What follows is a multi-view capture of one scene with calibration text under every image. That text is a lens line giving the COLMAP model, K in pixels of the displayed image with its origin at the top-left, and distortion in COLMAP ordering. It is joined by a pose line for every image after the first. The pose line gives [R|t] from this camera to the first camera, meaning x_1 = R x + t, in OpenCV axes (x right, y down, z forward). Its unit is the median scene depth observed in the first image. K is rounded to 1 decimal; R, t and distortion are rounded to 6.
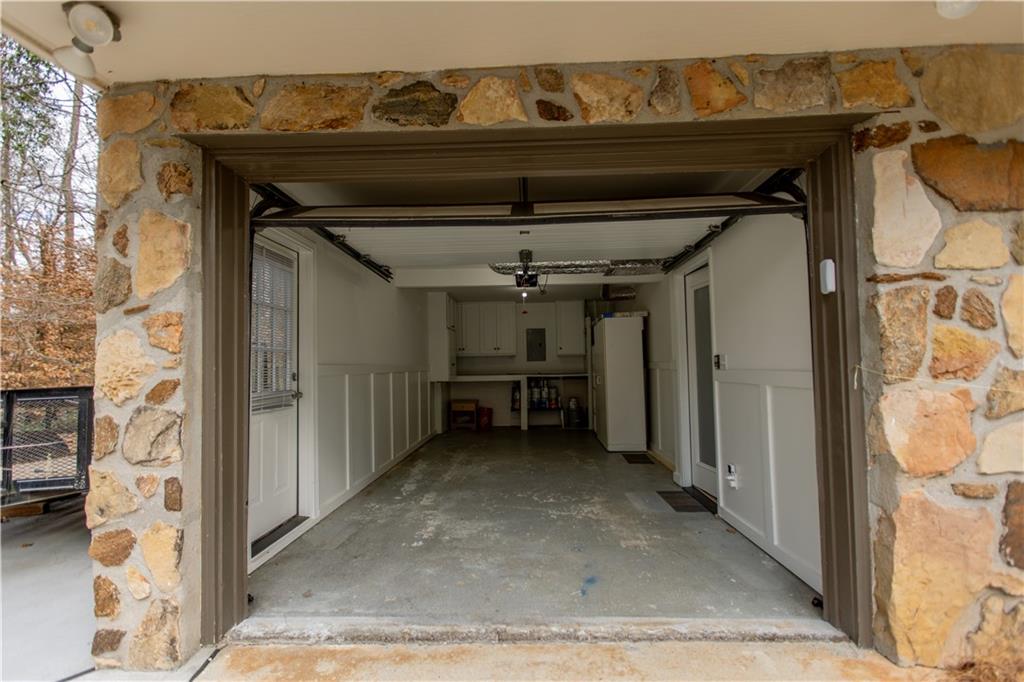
lens RADIAL K [[454.4, 0, 512.0], [0, 454.4, 341.0], [0, 0, 1]] dist [0.004644, 0.000194]
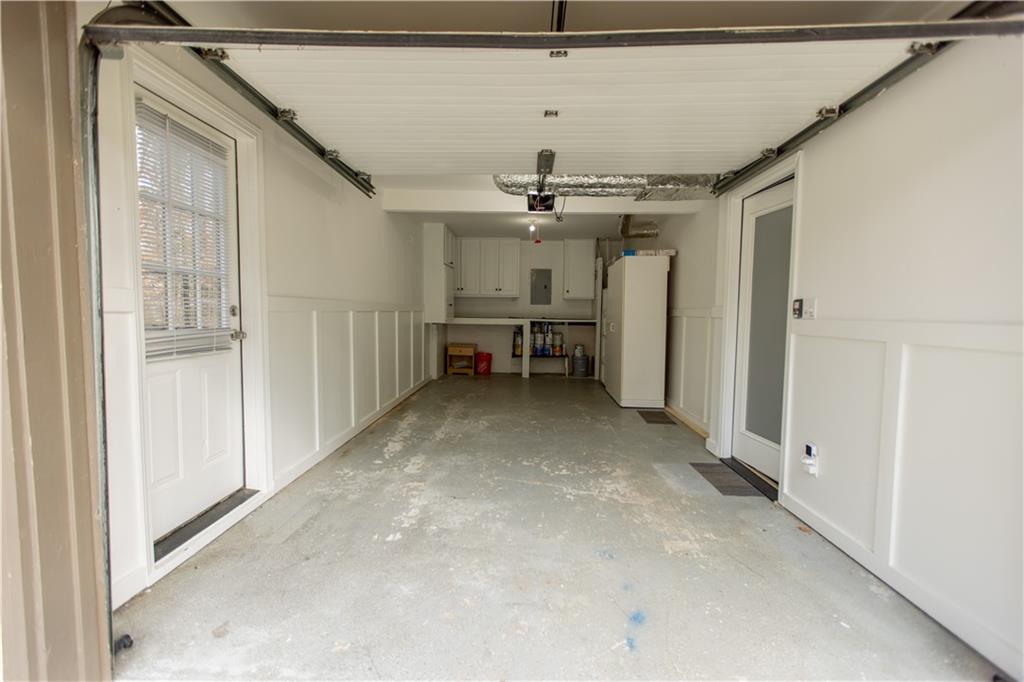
lens RADIAL K [[454.4, 0, 512.0], [0, 454.4, 341.0], [0, 0, 1]] dist [0.004644, 0.000194]
pose [[0.999500, 0.031363, 0.004119, -0.018772], [-0.031632, 0.991918, 0.122878, 0.018227], [-0.000232, -0.122946, 0.992413, 0.213025]]
